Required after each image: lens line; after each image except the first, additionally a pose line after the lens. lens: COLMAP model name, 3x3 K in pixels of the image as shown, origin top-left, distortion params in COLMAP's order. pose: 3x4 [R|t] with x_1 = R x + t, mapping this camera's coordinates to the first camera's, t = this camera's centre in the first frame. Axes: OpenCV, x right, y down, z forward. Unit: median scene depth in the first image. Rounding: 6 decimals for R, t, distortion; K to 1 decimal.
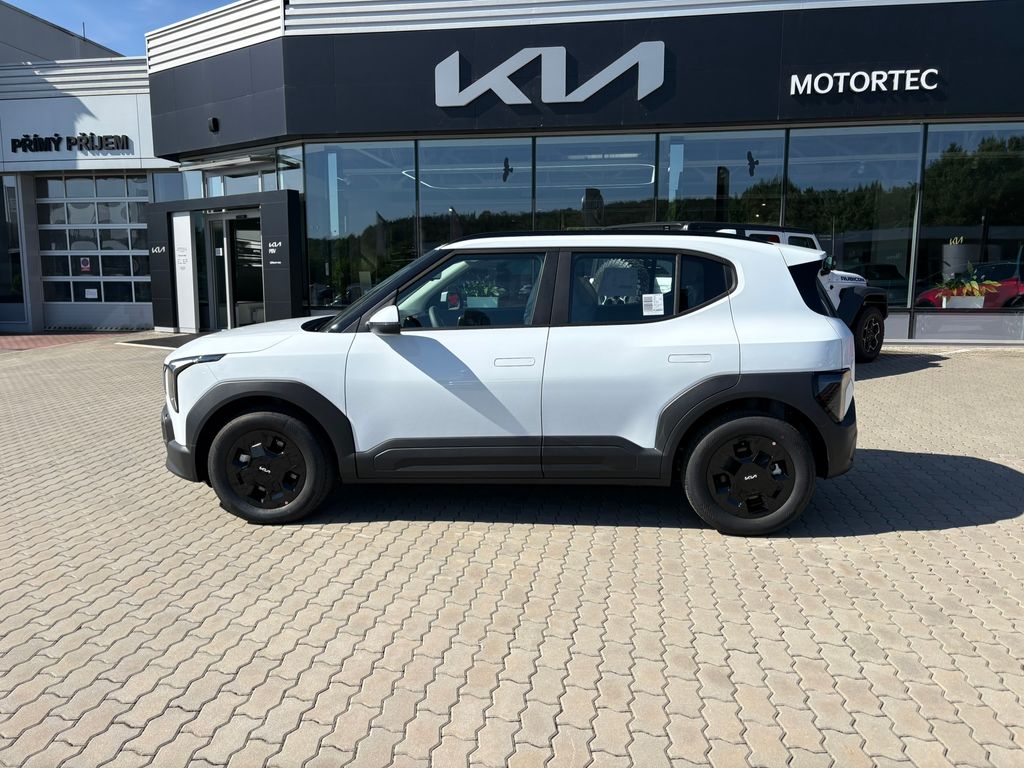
lens RADIAL K [[772.7, 0, 510.0], [0, 772.7, 385.0], [0, 0, 1]] dist [0.052952, -0.053144]
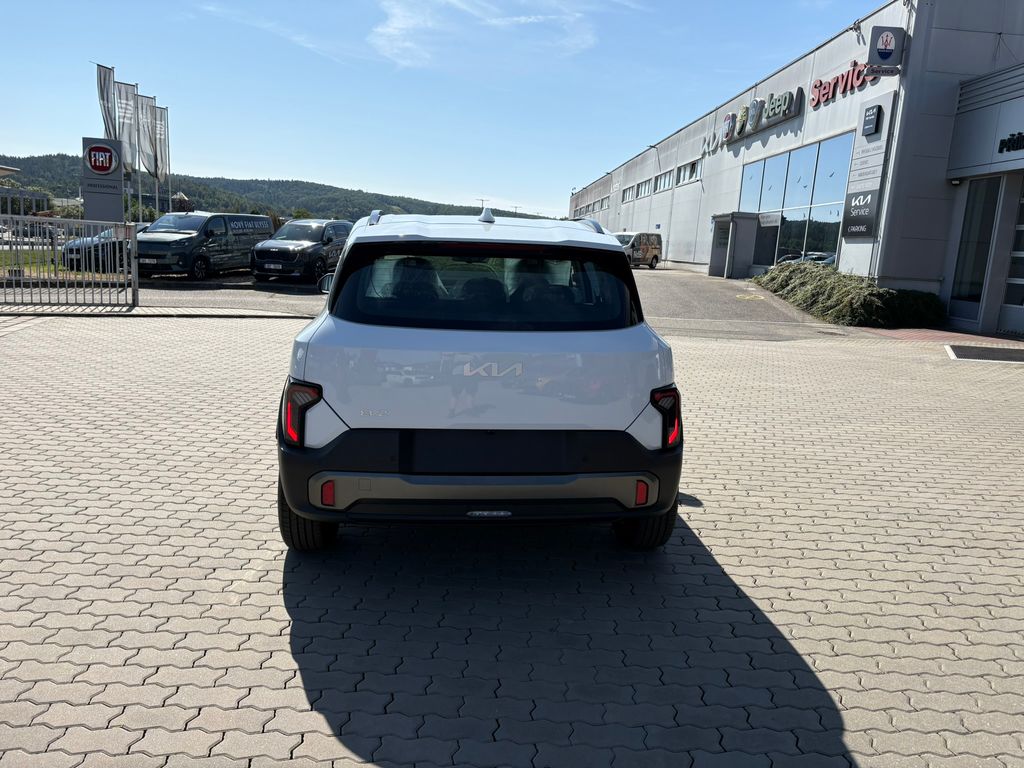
lens RADIAL K [[772.7, 0, 515.8], [0, 772.7, 385.3], [0, 0, 1]] dist [0.052952, -0.053144]
pose [[0.167241, 0.186271, -0.968160, 0.375976], [-0.193486, 0.969095, 0.153028, -0.054902], [0.966744, 0.161733, 0.198113, 0.324625]]
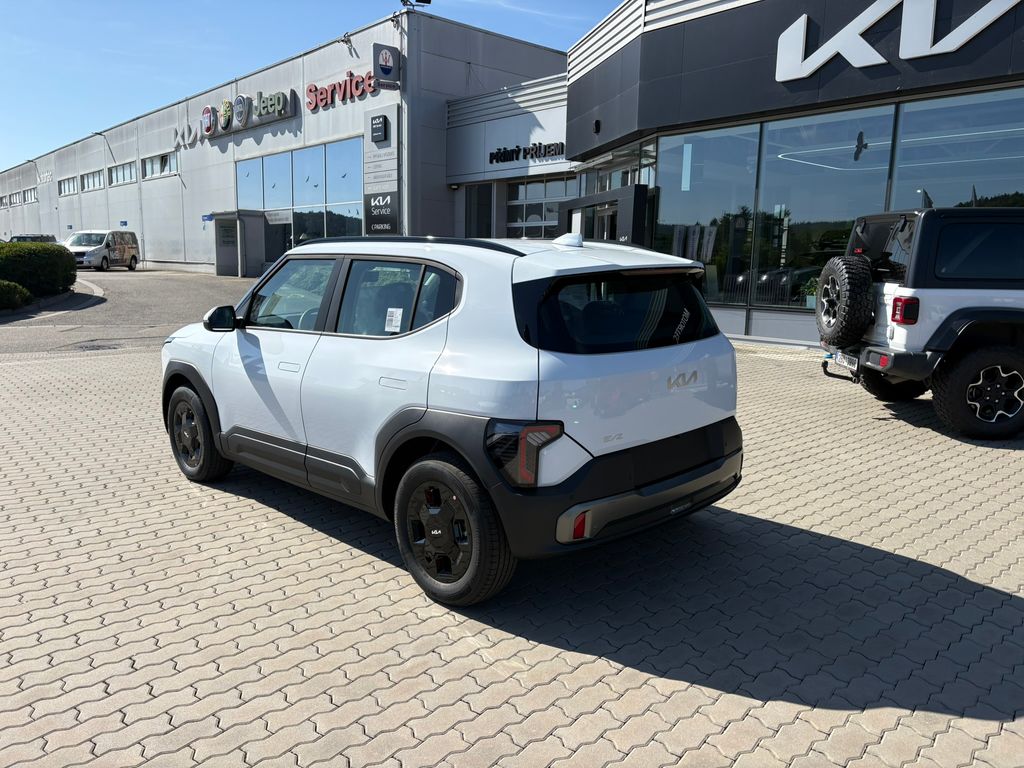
lens RADIAL K [[772.7, 0, 511.6], [0, 772.7, 382.3], [0, 0, 1]] dist [0.052952, -0.053144]
pose [[0.760474, 0.114858, -0.639129, 0.272683], [-0.107010, 0.992943, 0.051115, -0.028830], [0.640490, 0.029522, 0.767399, 0.124253]]
